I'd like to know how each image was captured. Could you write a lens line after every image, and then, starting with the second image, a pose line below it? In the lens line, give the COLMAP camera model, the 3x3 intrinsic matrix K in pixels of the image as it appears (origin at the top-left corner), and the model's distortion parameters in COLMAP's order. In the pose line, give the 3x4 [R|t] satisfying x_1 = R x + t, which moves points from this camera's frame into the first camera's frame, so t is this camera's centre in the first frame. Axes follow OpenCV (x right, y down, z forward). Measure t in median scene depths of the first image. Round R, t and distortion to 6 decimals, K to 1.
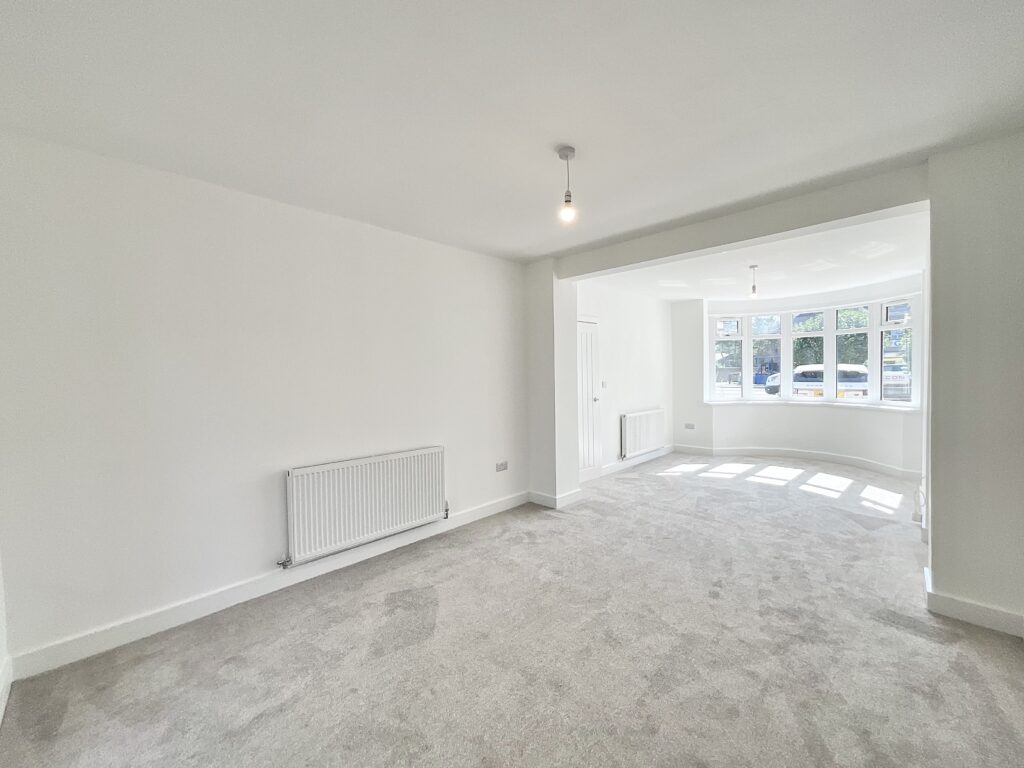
lens RADIAL K [[417.0, 0, 504.0], [0, 417.0, 383.6], [0, 0, 1]] dist [-0.000426, 0.000197]
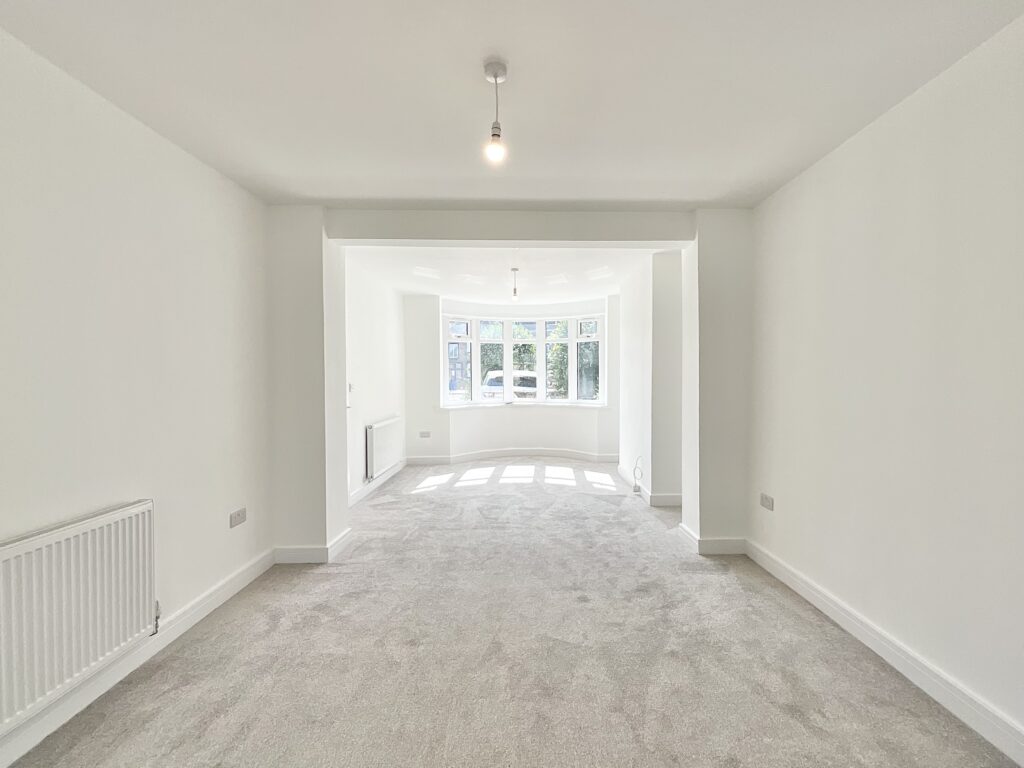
lens RADIAL K [[474.6, 0, 541.3], [0, 474.6, 380.6], [0, 0, 1]] dist [-0.001023, 0.000909]
pose [[0.675488, 0.007653, 0.737331, -0.223711], [0.010804, 0.999736, -0.020275, 0.014745], [-0.737292, 0.021662, 0.675227, 0.191054]]
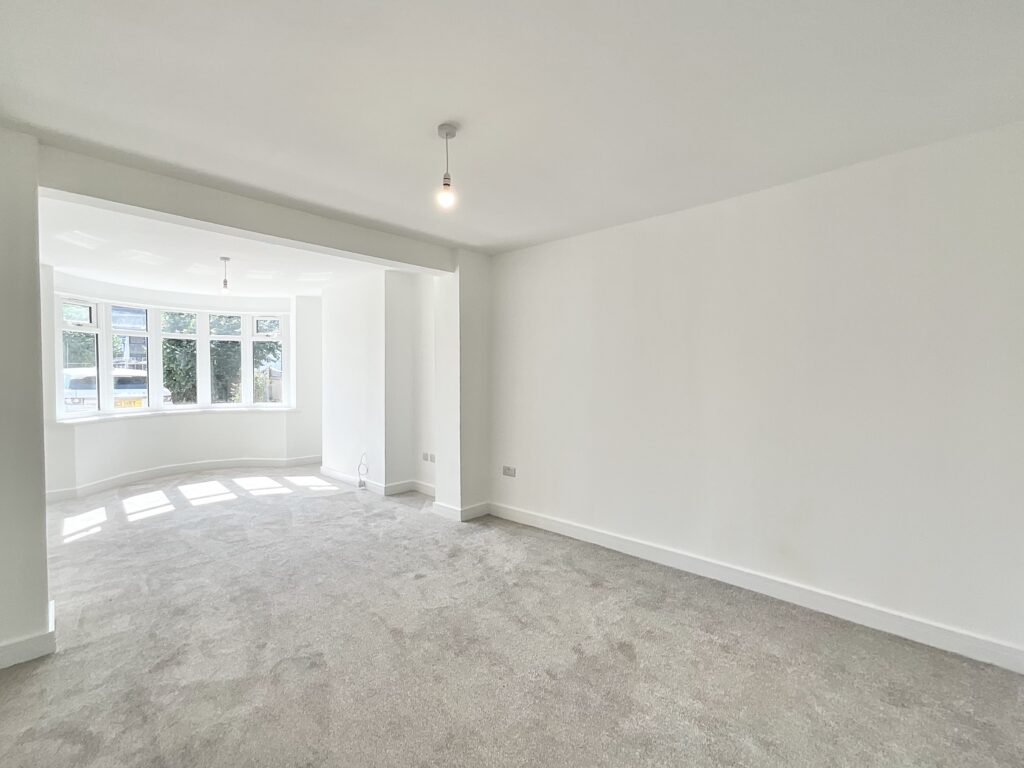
lens RADIAL K [[457.8, 0, 505.6], [0, 457.8, 383.1], [0, 0, 1]] dist [0.002008, 0.000687]
pose [[-0.045115, -0.005879, 0.998964, -0.438451], [0.023310, 0.999704, 0.006936, -0.008142], [-0.998710, 0.023599, -0.044965, 0.485819]]
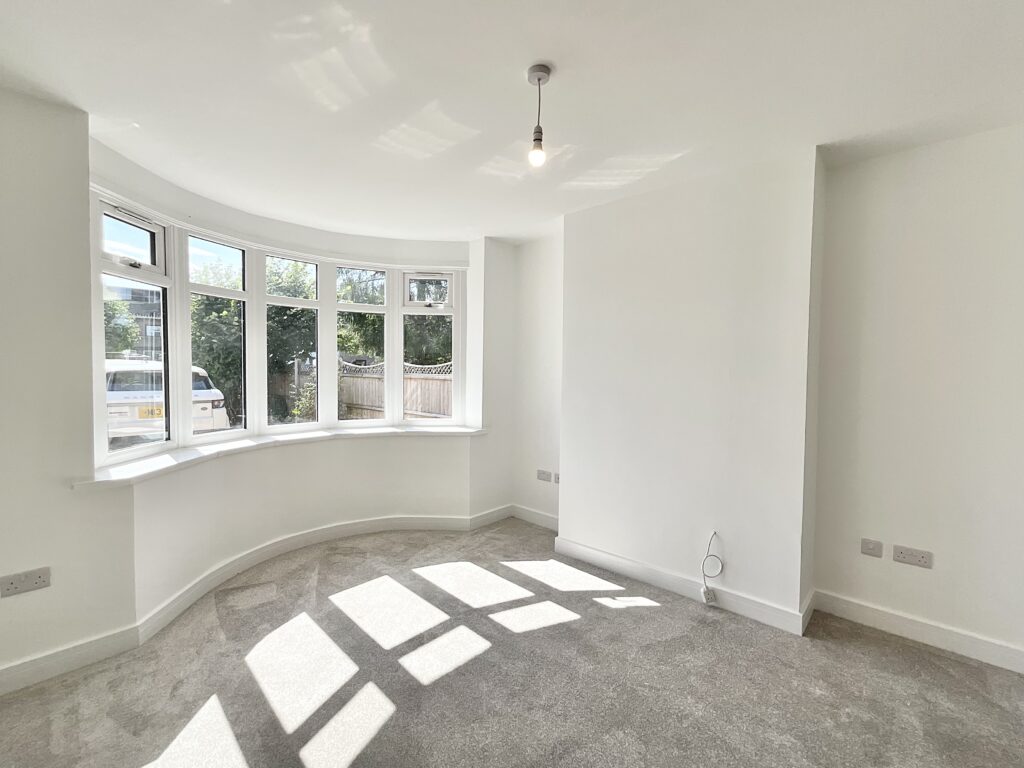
lens RADIAL K [[446.0, 0, 495.4], [0, 446.0, 383.2], [0, 0, 1]] dist [-0.002337, -0.001116]
pose [[-0.053454, -0.014802, 0.998461, 0.247817], [0.015597, 0.999756, 0.015656, -0.032447], [-0.998448, 0.016410, -0.053210, 1.140131]]
